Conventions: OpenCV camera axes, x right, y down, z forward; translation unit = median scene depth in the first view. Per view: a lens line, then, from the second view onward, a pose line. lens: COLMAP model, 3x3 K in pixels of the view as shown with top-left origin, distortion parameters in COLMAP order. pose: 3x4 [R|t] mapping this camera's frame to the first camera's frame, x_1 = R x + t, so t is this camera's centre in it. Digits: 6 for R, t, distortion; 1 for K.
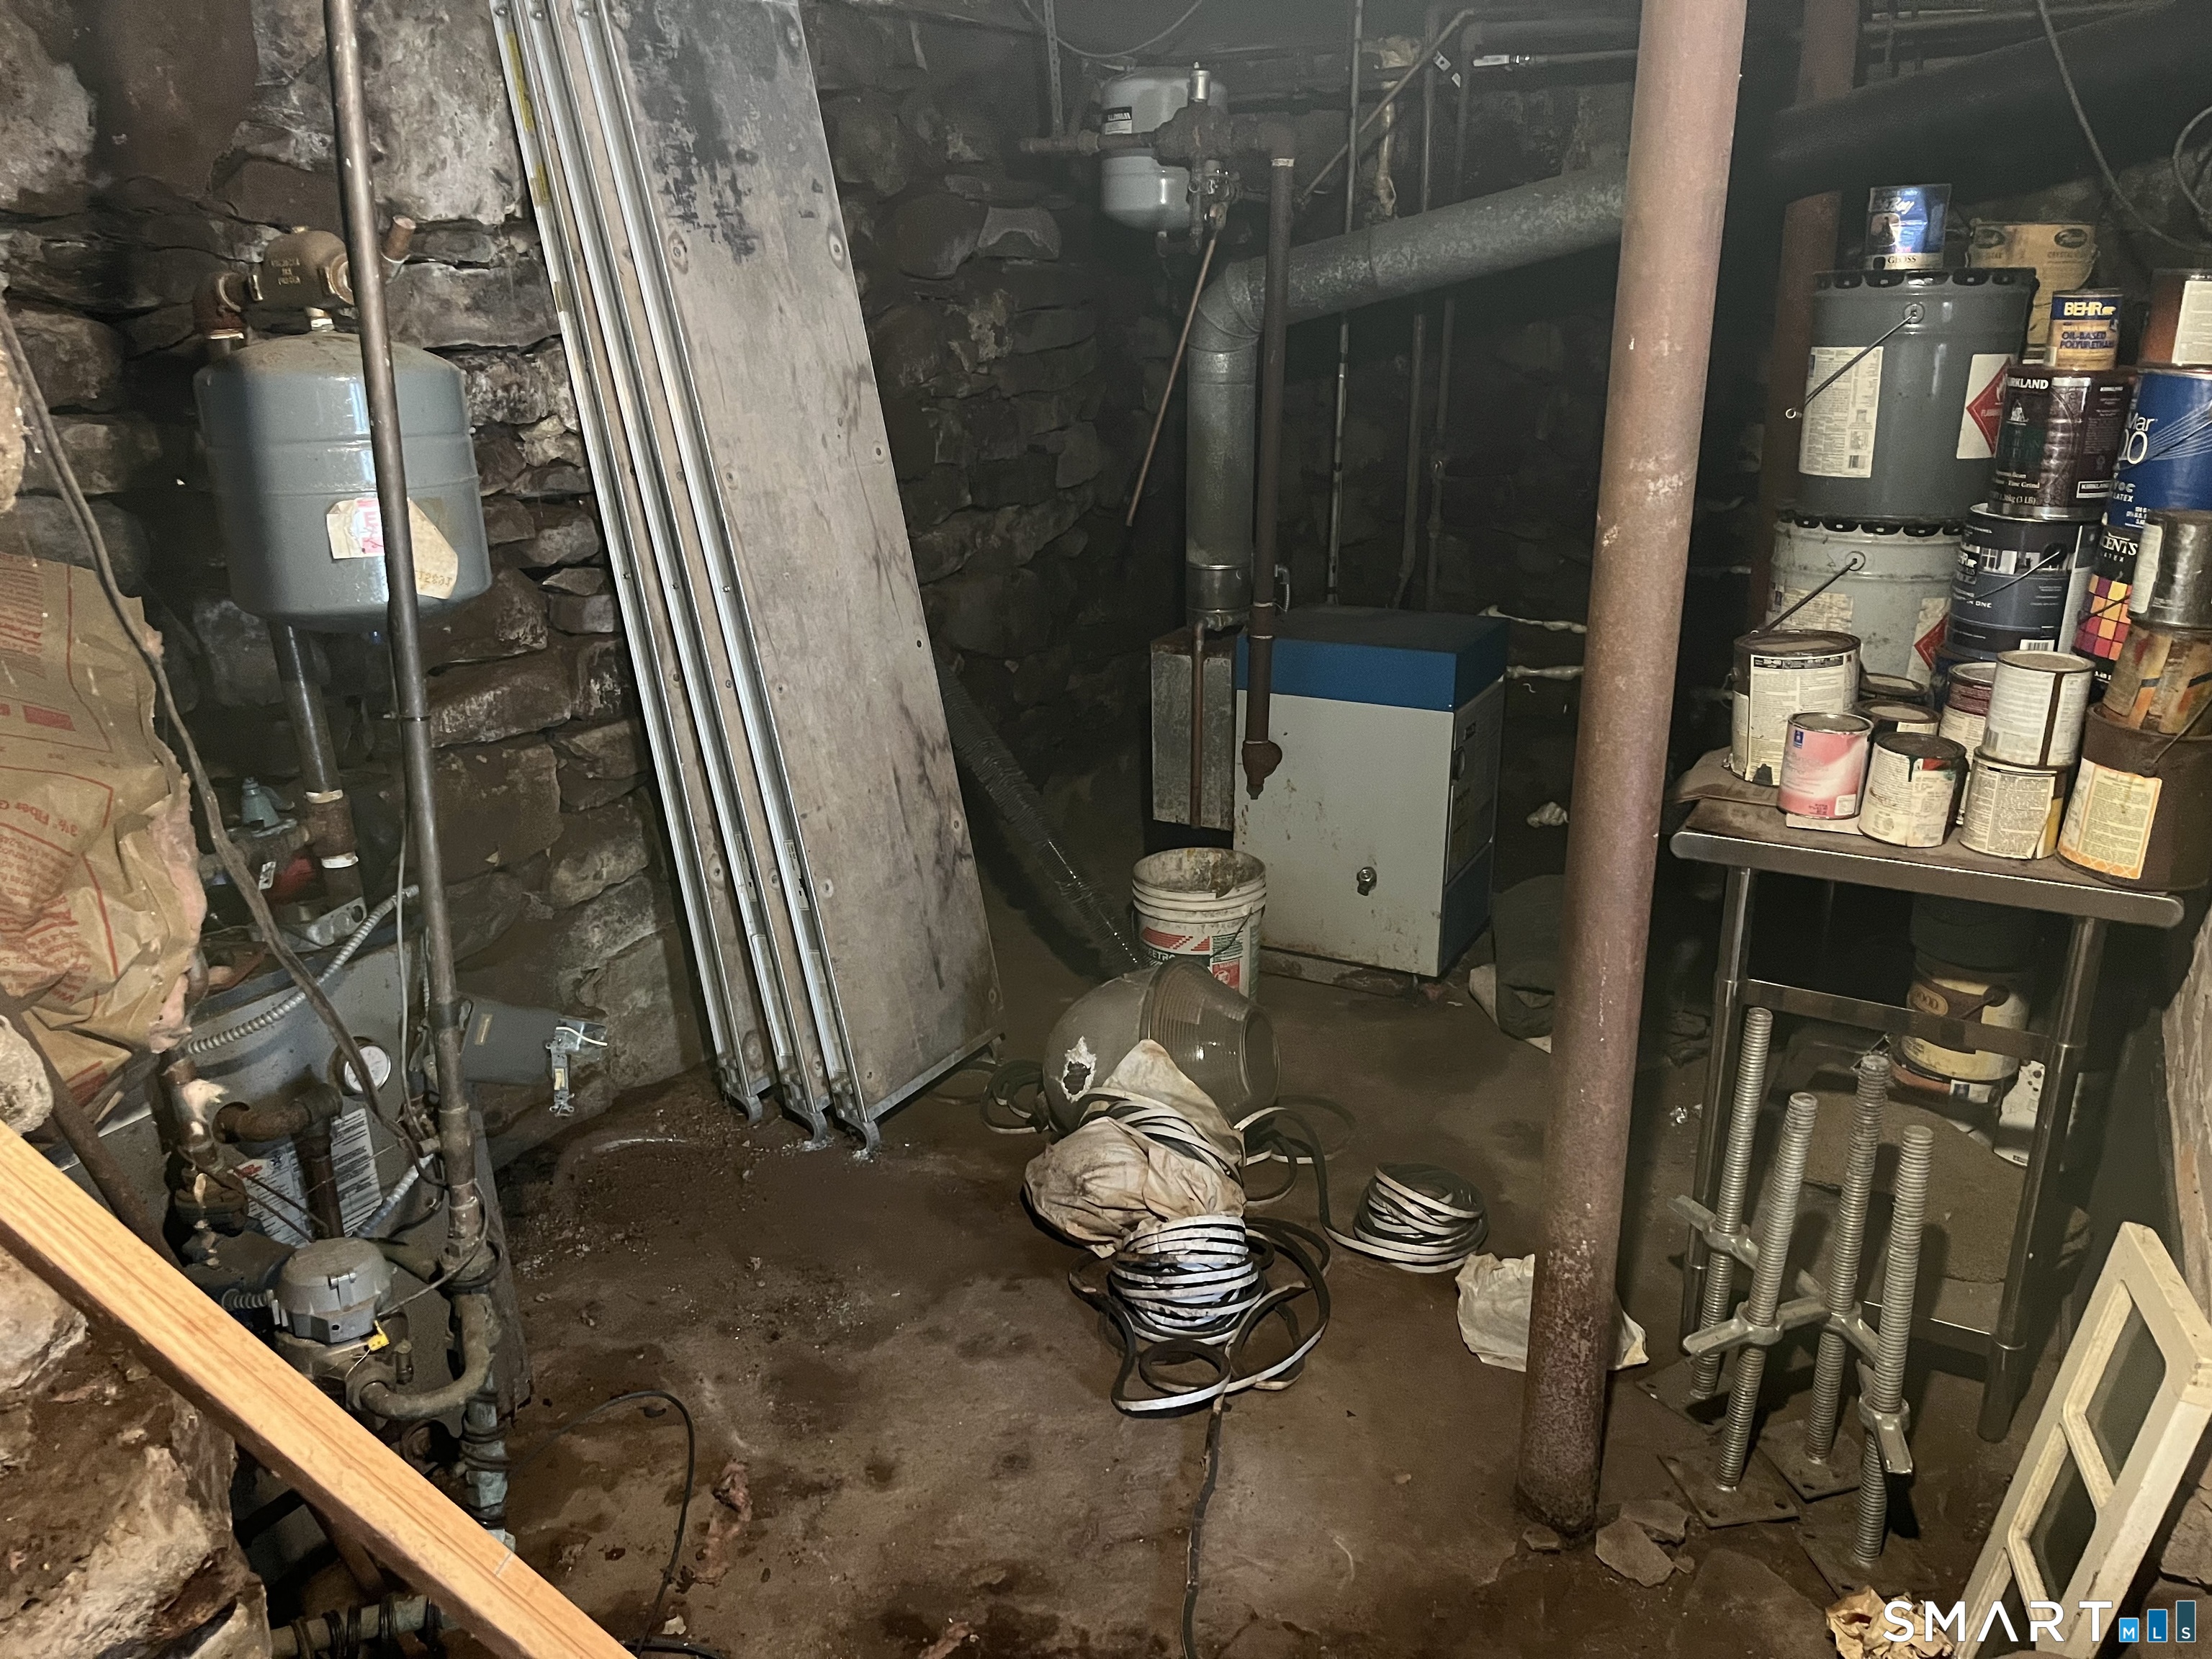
lens RADIAL K [[1663.1, 0, 1113.3], [0, 1663.1, 831.9], [0, 0, 1]] dist [0.063820, -0.093209]
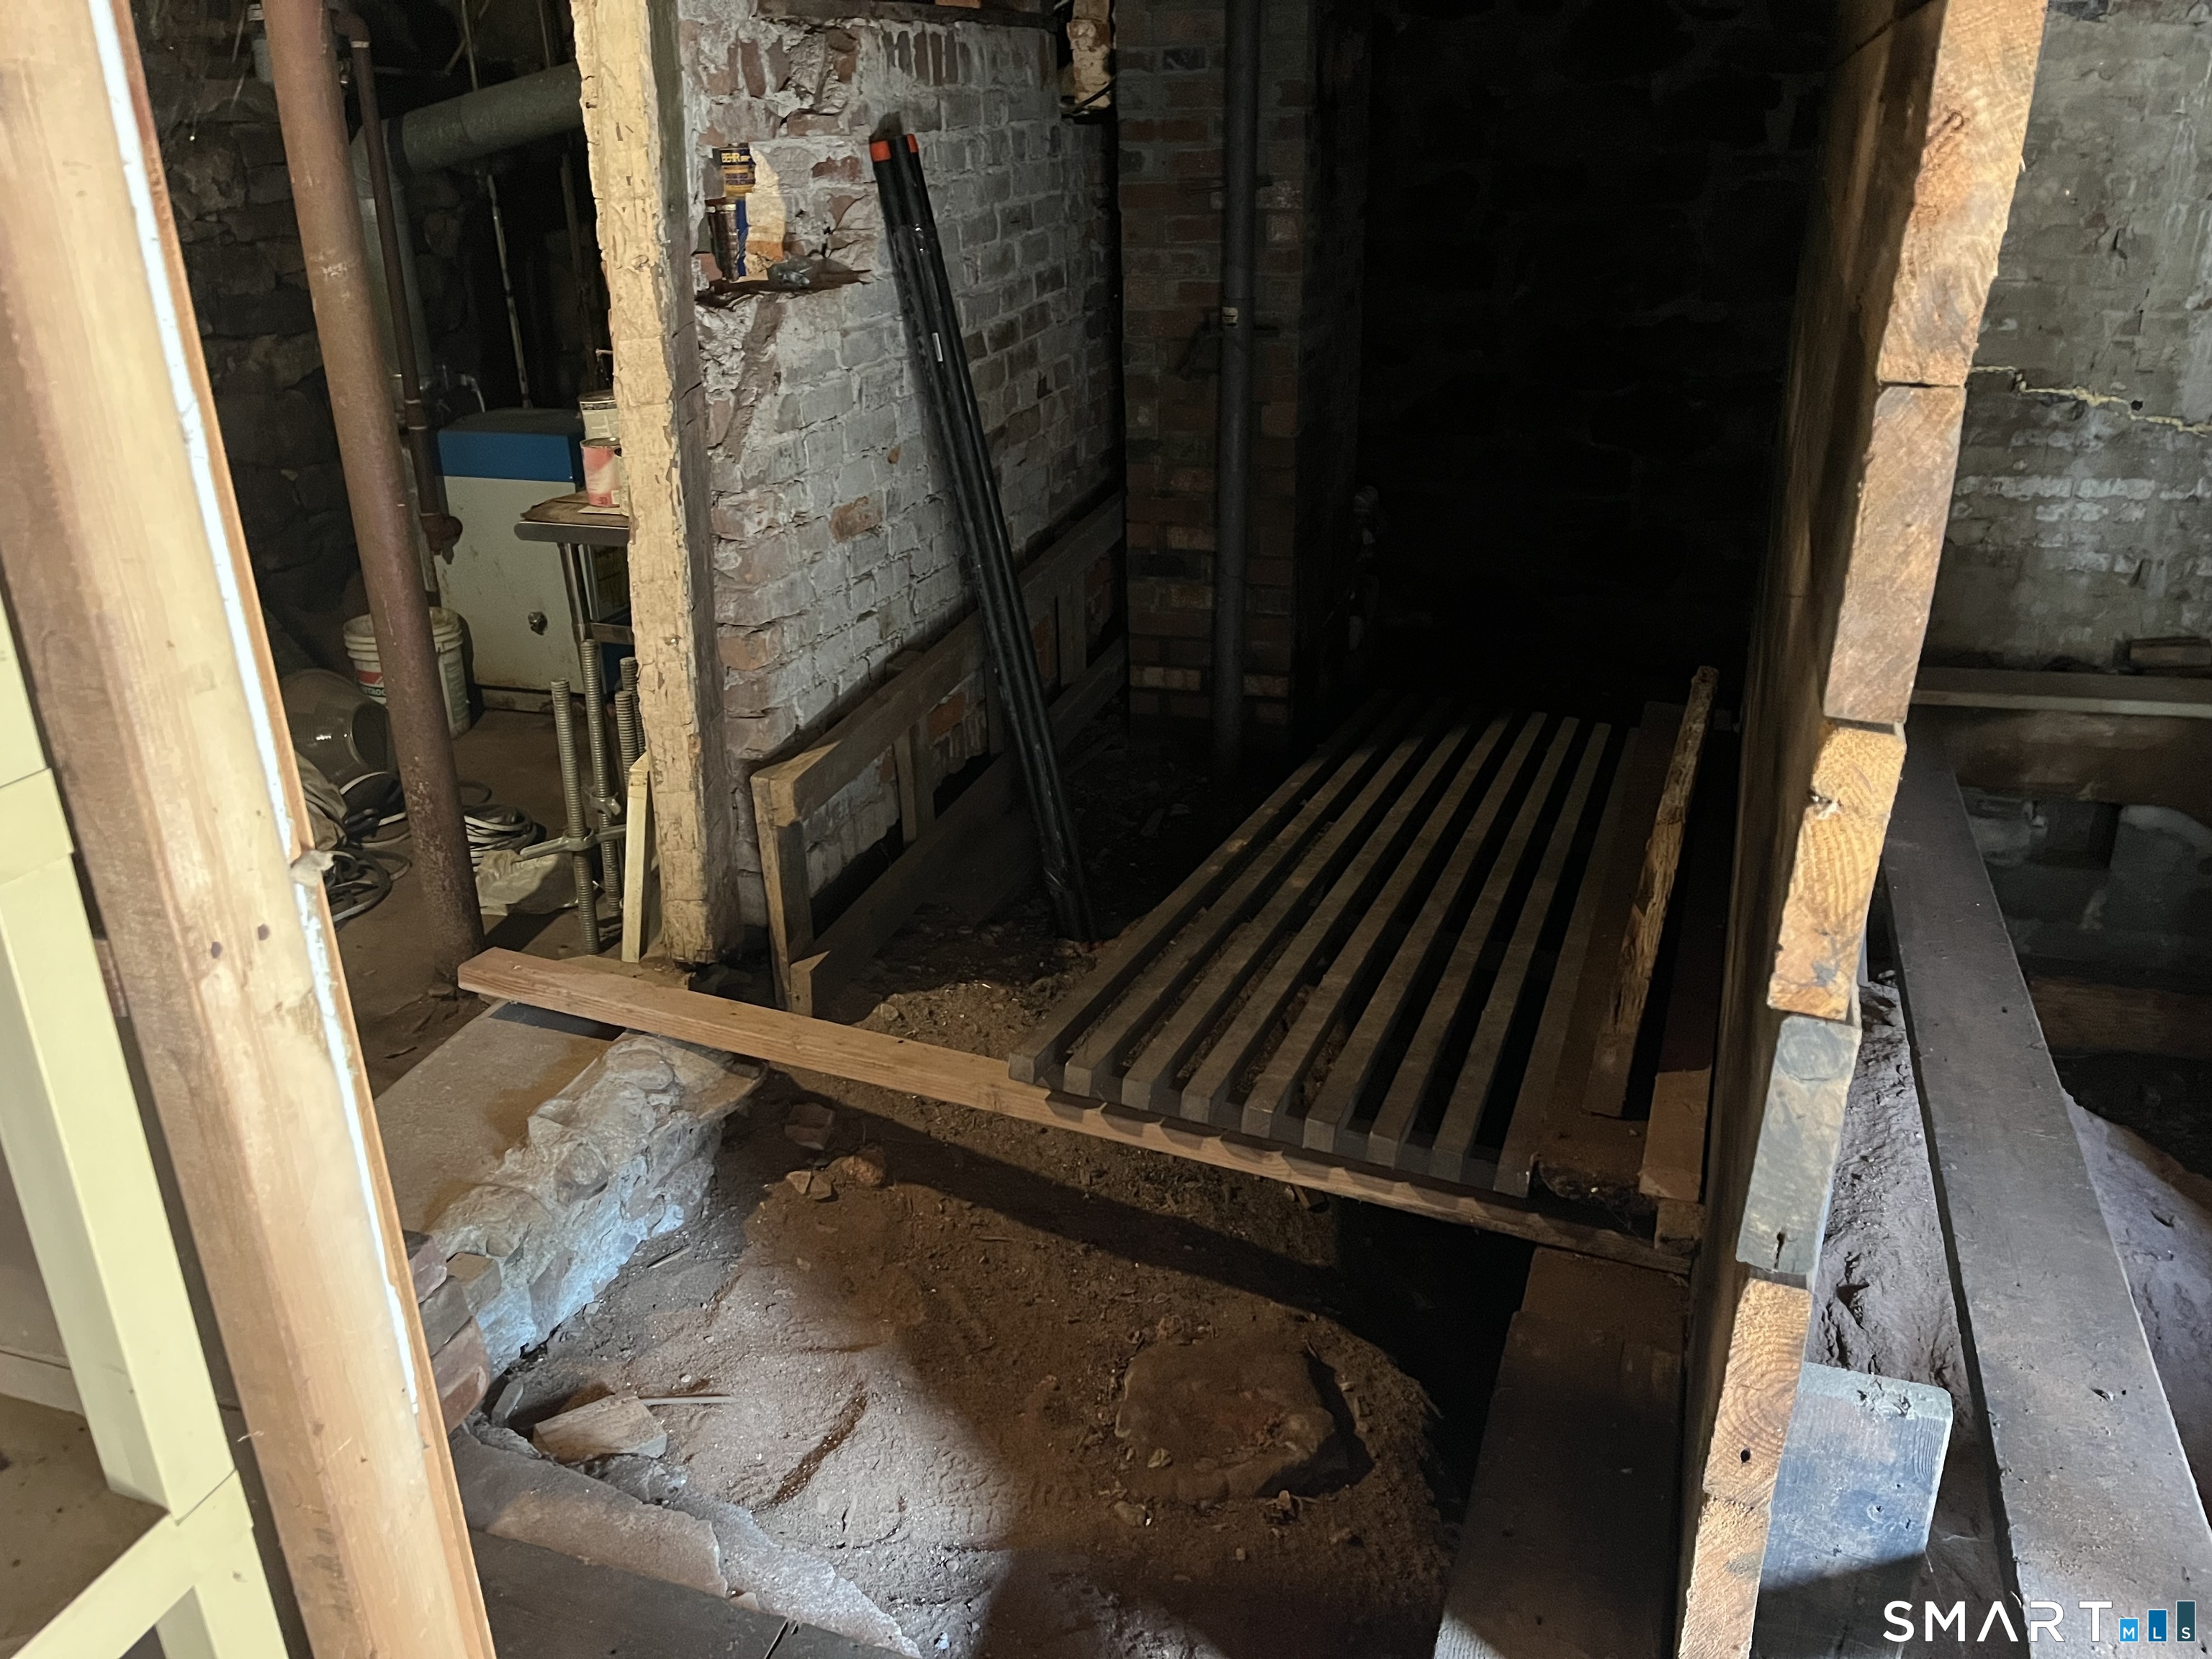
lens RADIAL K [[1663.1, 0, 1114.1], [0, 1663.1, 832.9], [0, 0, 1]] dist [0.063820, -0.093209]
pose [[0.983476, -0.074526, 0.164989, 0.348810], [0.062318, 0.995006, 0.077976, 0.112494], [-0.169976, -0.066406, 0.983208, -0.333156]]
